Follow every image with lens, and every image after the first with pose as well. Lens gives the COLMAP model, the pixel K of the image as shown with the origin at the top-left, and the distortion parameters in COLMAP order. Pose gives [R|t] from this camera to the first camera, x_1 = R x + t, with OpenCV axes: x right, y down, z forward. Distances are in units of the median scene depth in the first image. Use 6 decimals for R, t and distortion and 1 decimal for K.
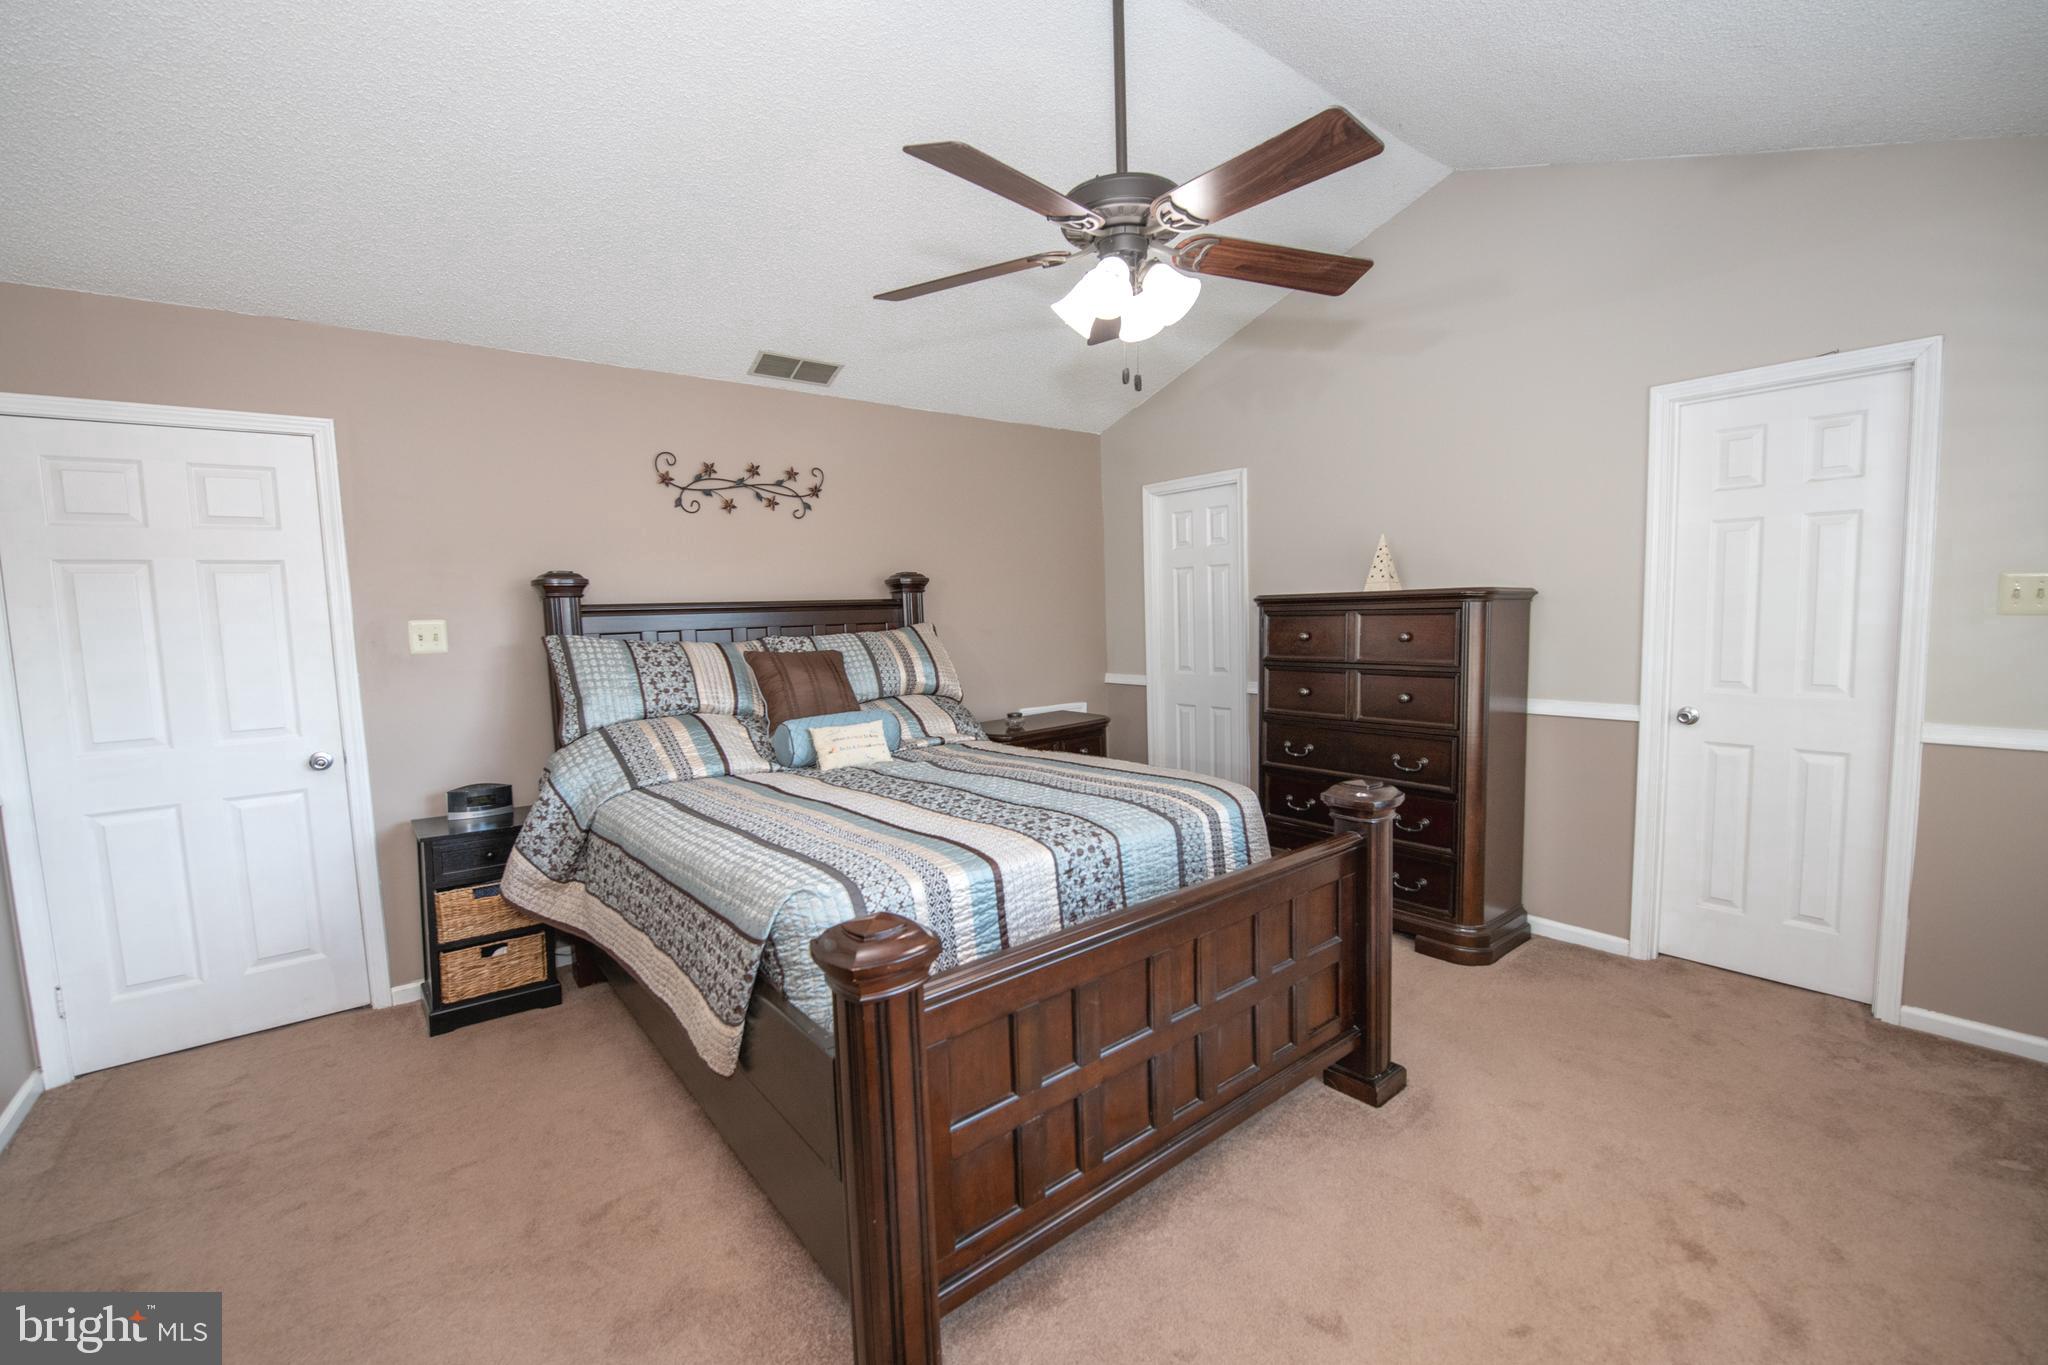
lens RADIAL K [[854.9, 0, 1018.1], [0, 854.9, 689.3], [0, 0, 1]] dist [0.000108, -0.000049]
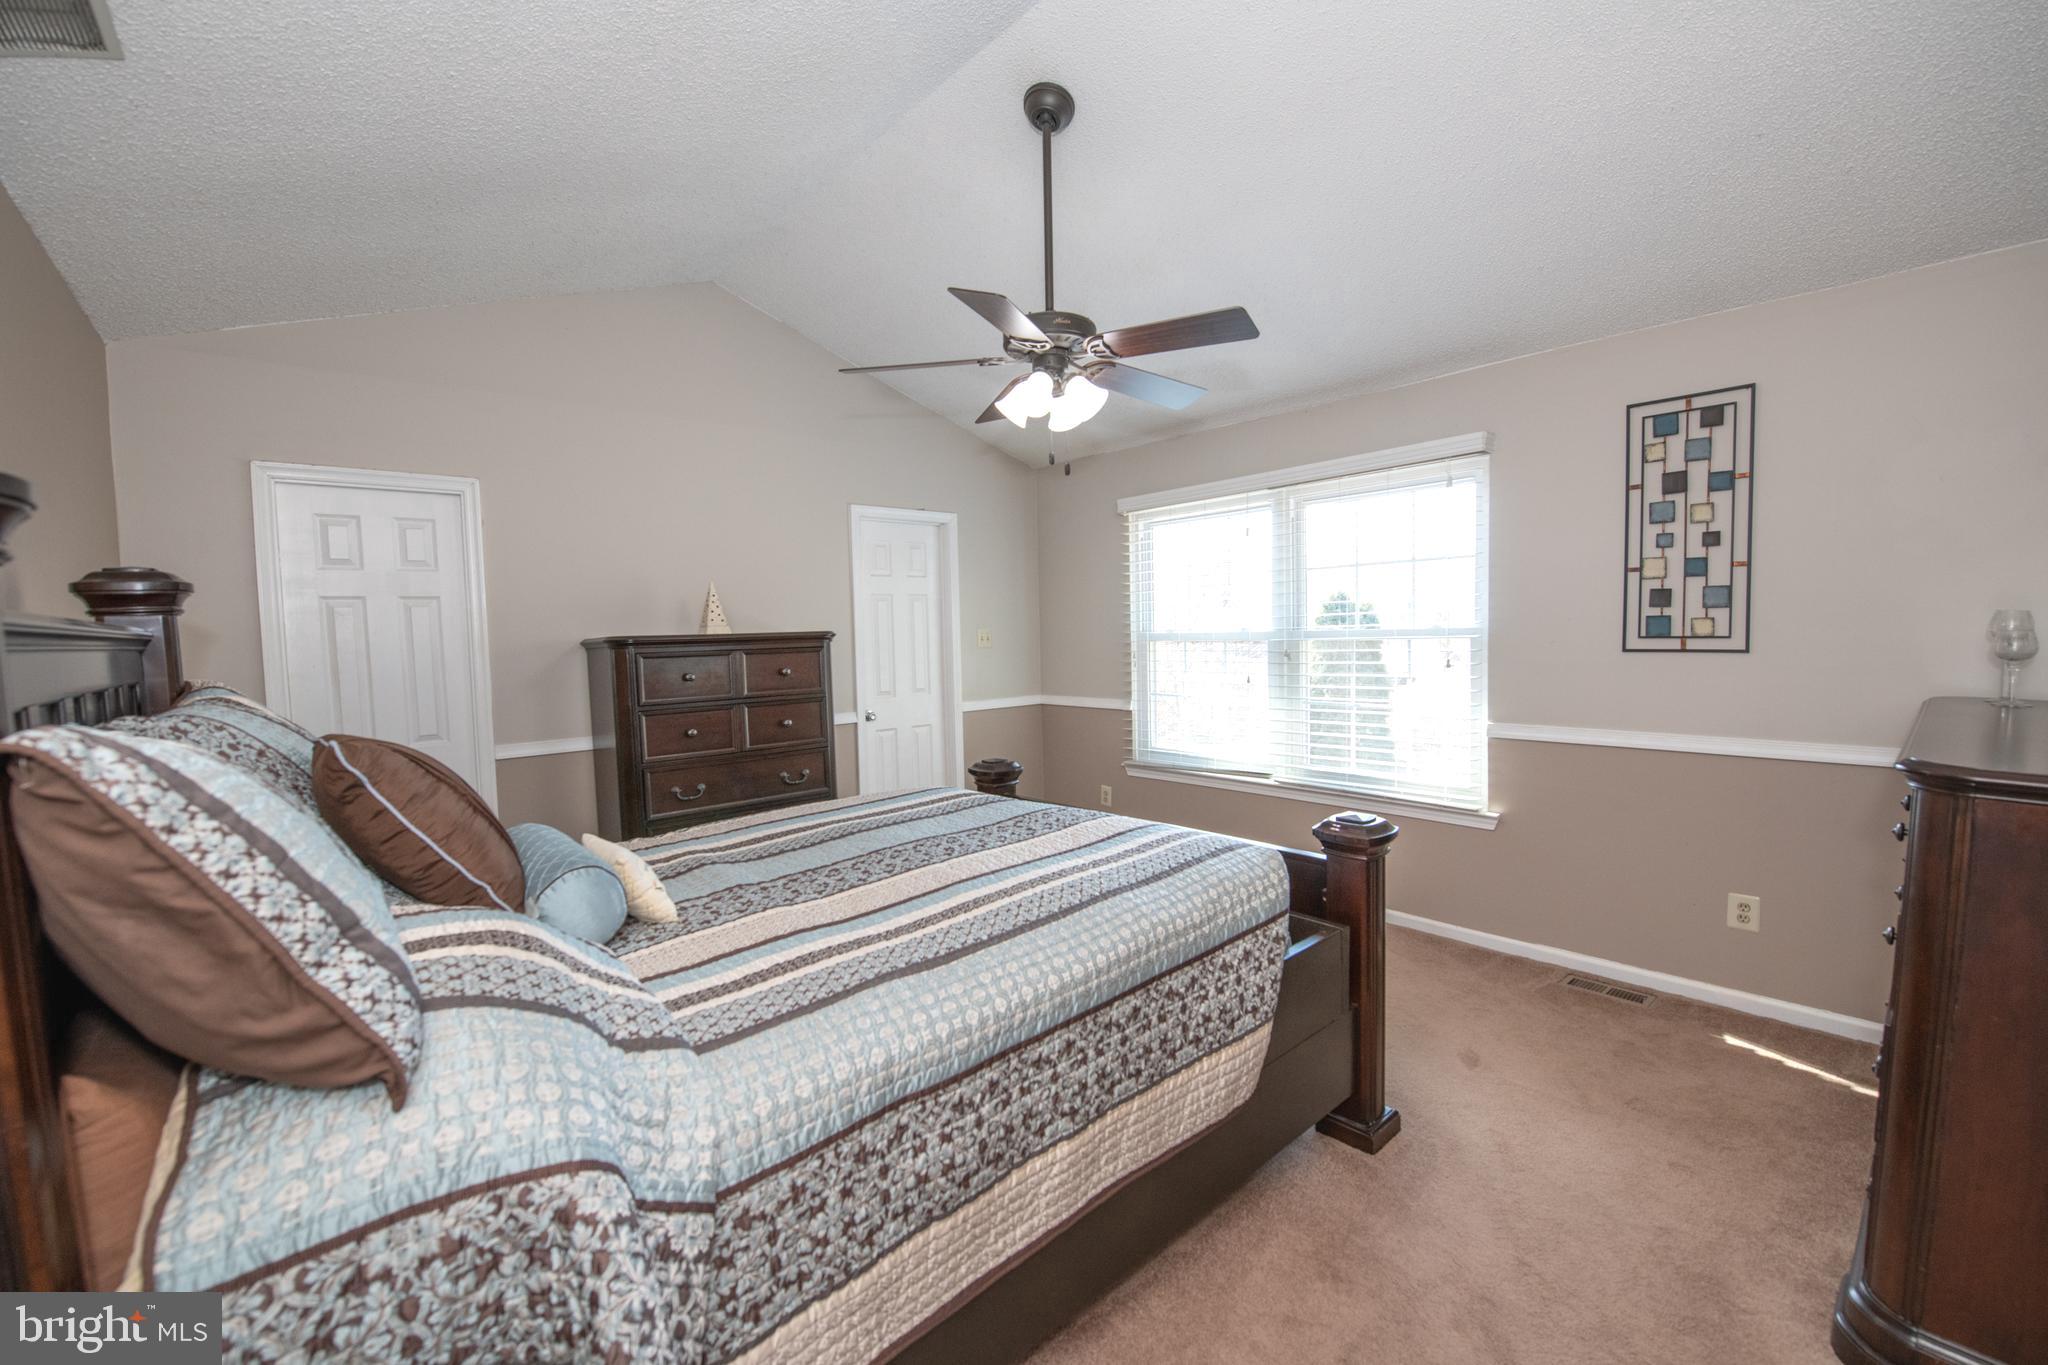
lens RADIAL K [[866.7, 0, 1027.3], [0, 866.7, 672.4], [0, 0, 1]] dist [0.025404, -0.000078]
pose [[-0.048925, -0.021457, 0.998572, -0.707740], [0.121444, 0.992224, 0.027271, -0.047633], [-0.991392, 0.122604, -0.045939, 0.663578]]
